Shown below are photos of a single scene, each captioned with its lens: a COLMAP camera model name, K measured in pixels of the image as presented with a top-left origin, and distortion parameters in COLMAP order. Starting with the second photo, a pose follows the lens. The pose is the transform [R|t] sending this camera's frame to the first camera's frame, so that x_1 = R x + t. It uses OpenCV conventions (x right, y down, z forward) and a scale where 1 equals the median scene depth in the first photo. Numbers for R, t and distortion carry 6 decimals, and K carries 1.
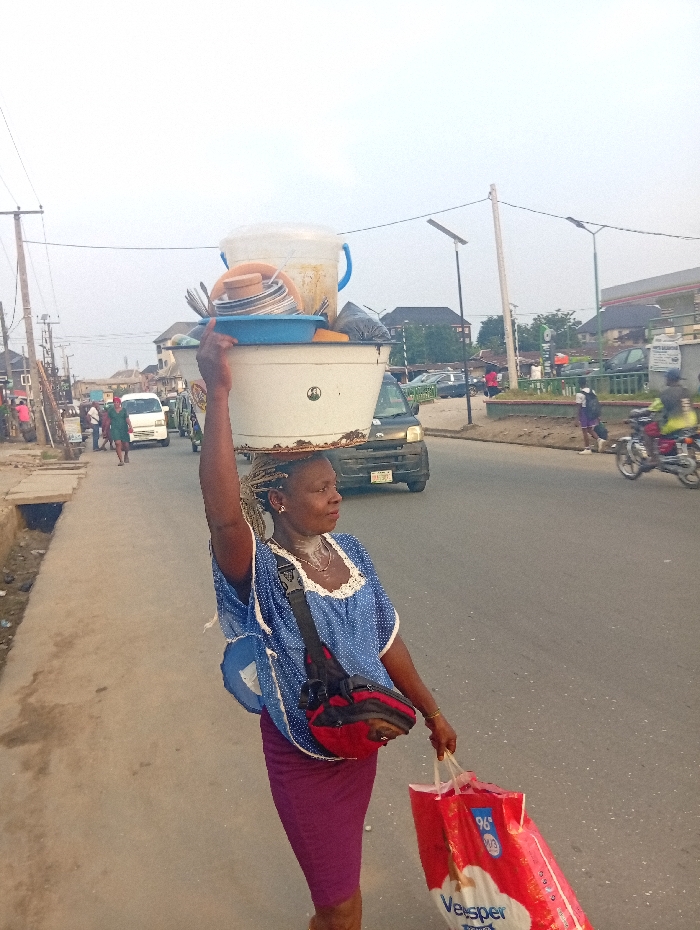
lens RADIAL K [[735.5, 0, 352.6], [0, 735.5, 462.4], [0, 0, 1]] dist [0.009180, -0.014012]
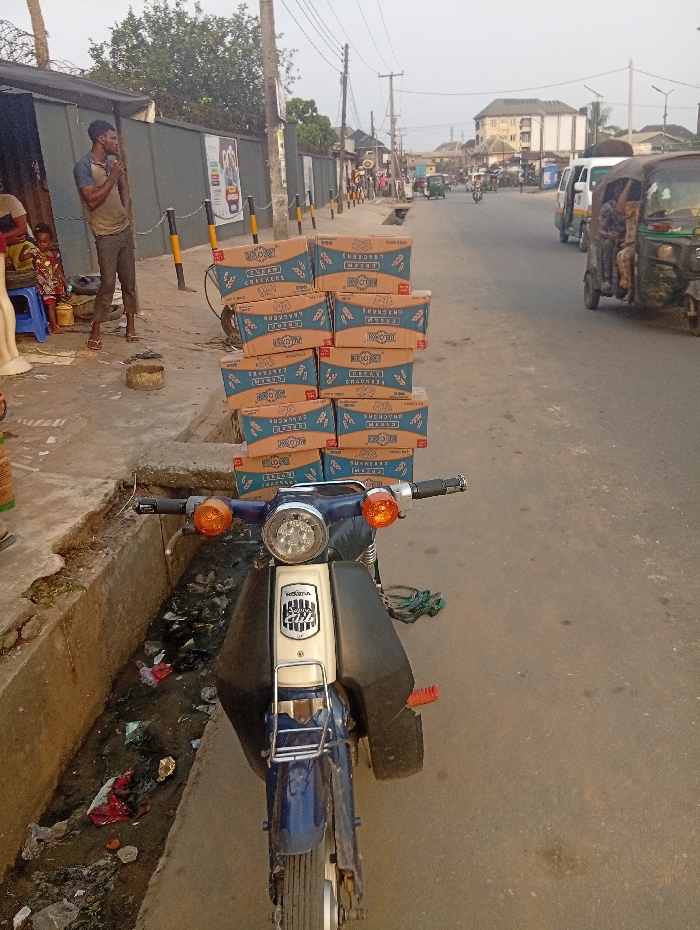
lens RADIAL K [[735.5, 0, 349.9], [0, 735.5, 468.1], [0, 0, 1]] dist [0.009180, -0.014012]
pose [[0.911343, 0.175547, -0.372341, 0.069501], [-0.059528, 0.951205, 0.302764, 0.014606], [0.407322, -0.253757, 0.877323, -0.198360]]
